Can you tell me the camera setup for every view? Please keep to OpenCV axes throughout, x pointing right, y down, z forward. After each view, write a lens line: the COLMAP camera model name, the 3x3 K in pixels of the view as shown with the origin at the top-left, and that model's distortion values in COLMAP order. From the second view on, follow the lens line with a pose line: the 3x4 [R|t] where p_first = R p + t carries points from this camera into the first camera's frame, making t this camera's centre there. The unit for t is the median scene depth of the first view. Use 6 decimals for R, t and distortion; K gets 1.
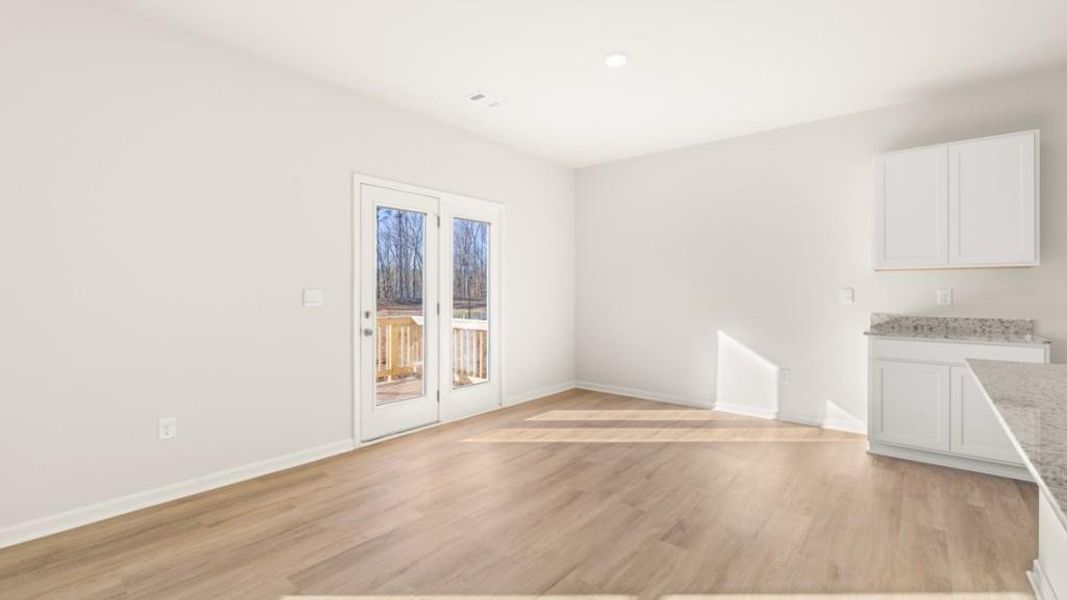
lens RADIAL K [[457.7, 0, 532.2], [0, 457.7, 295.6], [0, 0, 1]] dist [-0.002616, -0.000185]
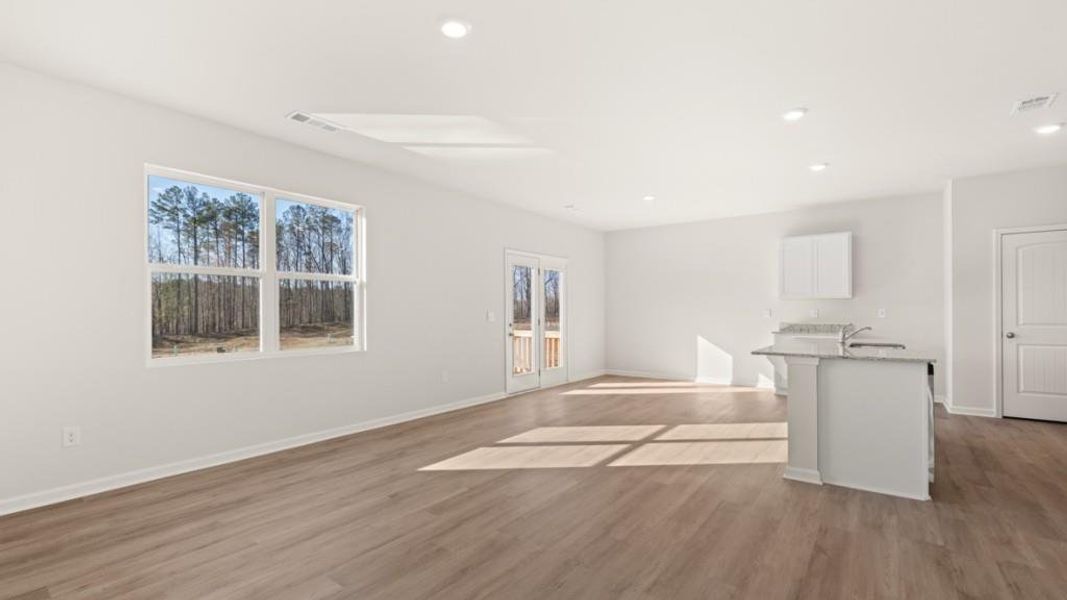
lens RADIAL K [[462.7, 0, 534.7], [0, 462.7, 308.1], [0, 0, 1]] dist [-0.002254, -0.000222]
pose [[0.998614, -0.005441, 0.052353, -0.312076], [0.006287, 0.999852, -0.015998, 0.003752], [-0.052259, 0.016305, 0.998500, -0.744982]]
